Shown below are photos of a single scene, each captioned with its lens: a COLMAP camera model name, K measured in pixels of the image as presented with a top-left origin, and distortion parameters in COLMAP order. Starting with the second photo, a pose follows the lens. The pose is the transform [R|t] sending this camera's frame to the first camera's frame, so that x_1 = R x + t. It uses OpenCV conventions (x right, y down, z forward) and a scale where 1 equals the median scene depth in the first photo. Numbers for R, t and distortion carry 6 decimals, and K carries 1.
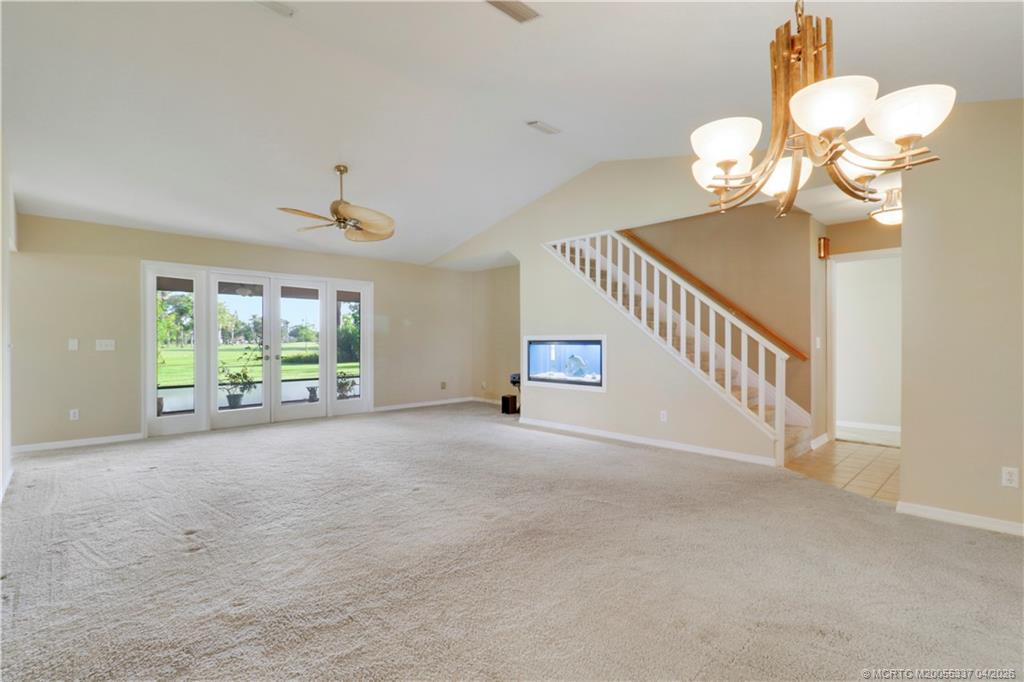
lens RADIAL K [[495.7, 0, 514.6], [0, 495.7, 349.1], [0, 0, 1]] dist [0.053465, -0.000164]
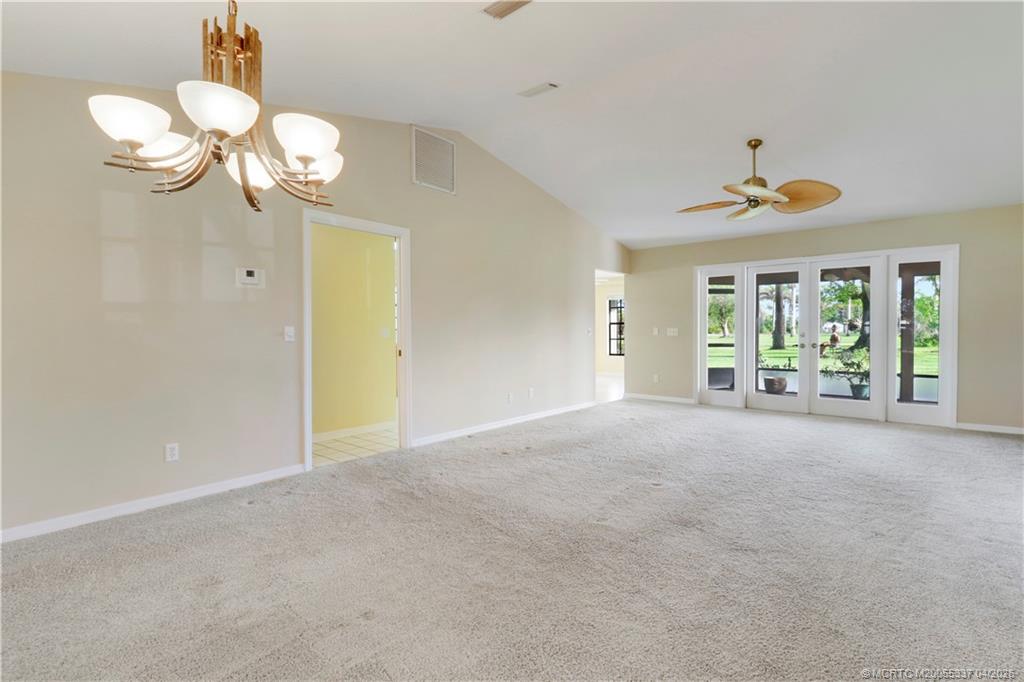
lens RADIAL K [[490.8, 0, 516.3], [0, 490.8, 343.4], [0, 0, 1]] dist [-0.002512, -0.001311]
pose [[0.095619, 0.029285, -0.994987, 0.465171], [-0.013939, 0.999509, 0.028078, -0.007463], [0.995320, 0.011184, 0.095980, 0.421084]]
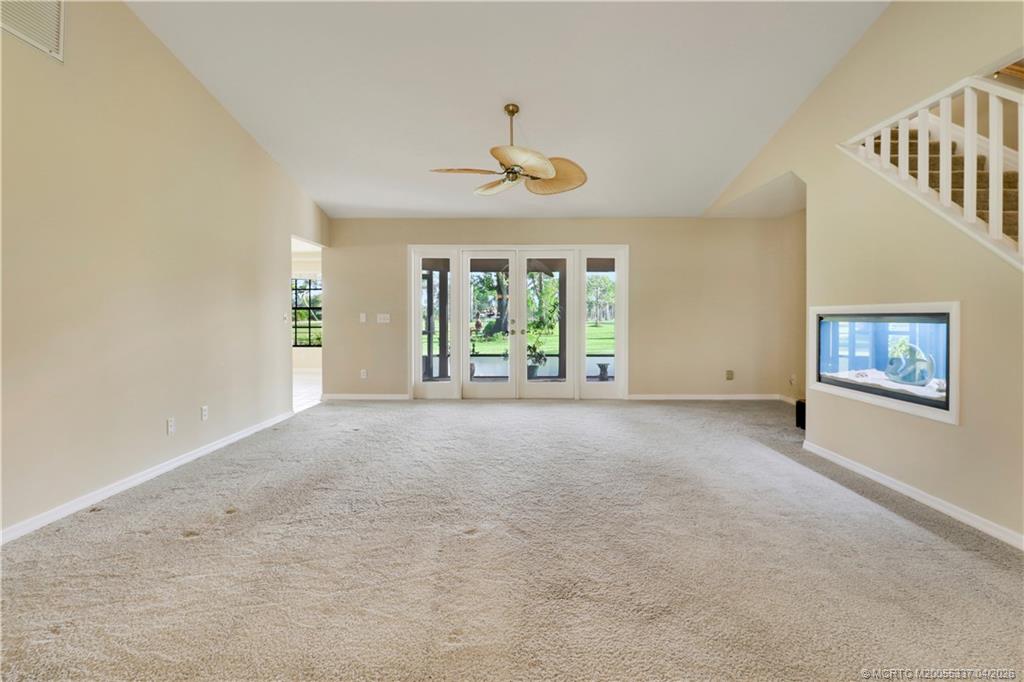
lens RADIAL K [[487.4, 0, 508.6], [0, 487.4, 325.3], [0, 0, 1]] dist [0.011757, -0.015144]
pose [[0.711175, 0.015477, -0.702845, 0.202468], [-0.013305, 0.999875, 0.008555, -0.005088], [0.702889, 0.003267, 0.711292, 0.368832]]
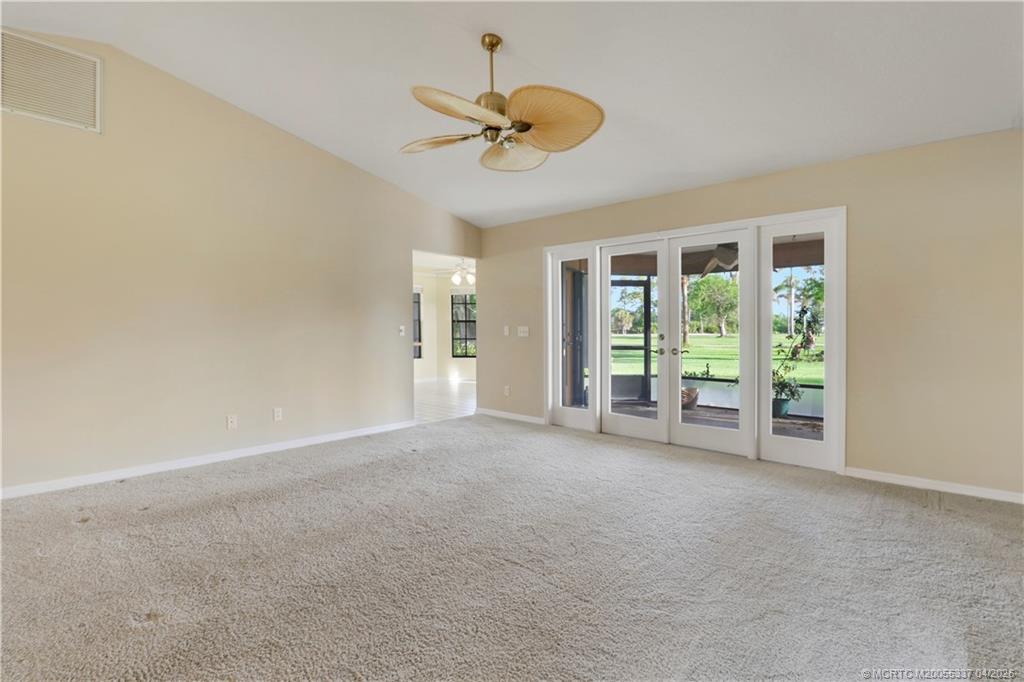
lens RADIAL K [[482.5, 0, 527.1], [0, 482.5, 336.7], [0, 0, 1]] dist [-0.002257, -0.000608]
pose [[0.075357, 0.019347, -0.996969, 0.212533], [-0.018753, 0.999662, 0.017982, -0.015091], [0.996980, 0.017341, 0.075694, 0.886202]]
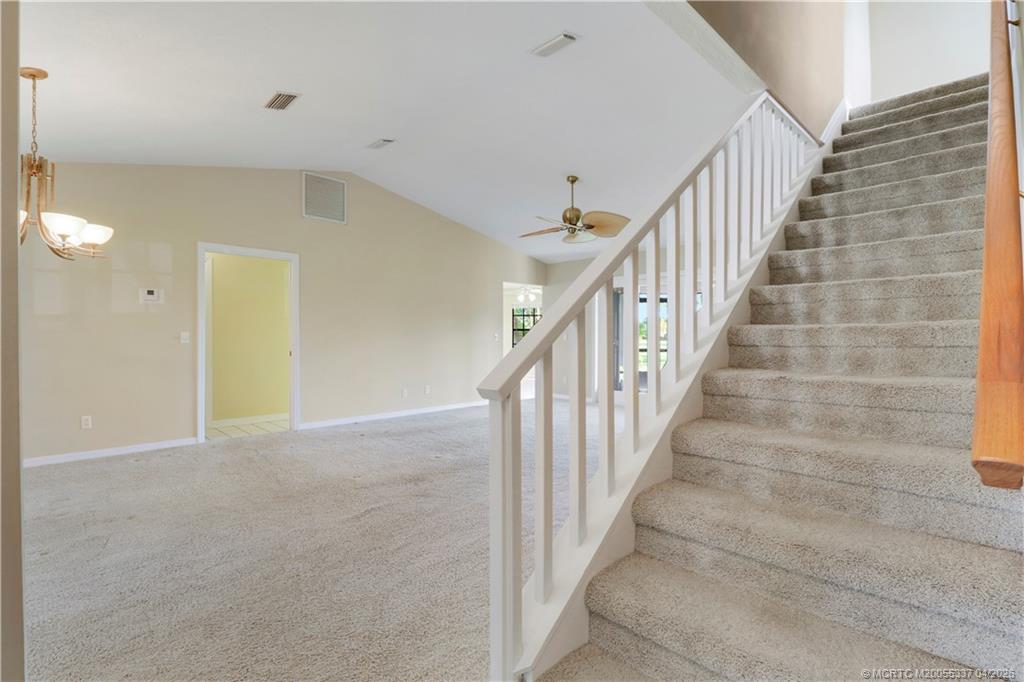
lens RADIAL K [[492.7, 0, 517.1], [0, 492.7, 344.5], [0, 0, 1]] dist [0.021635, -0.023773]
pose [[-0.004261, 0.022021, -0.999748, 0.659344], [-0.018398, 0.999587, 0.022095, -0.015781], [0.999822, 0.018488, -0.003854, 0.784388]]
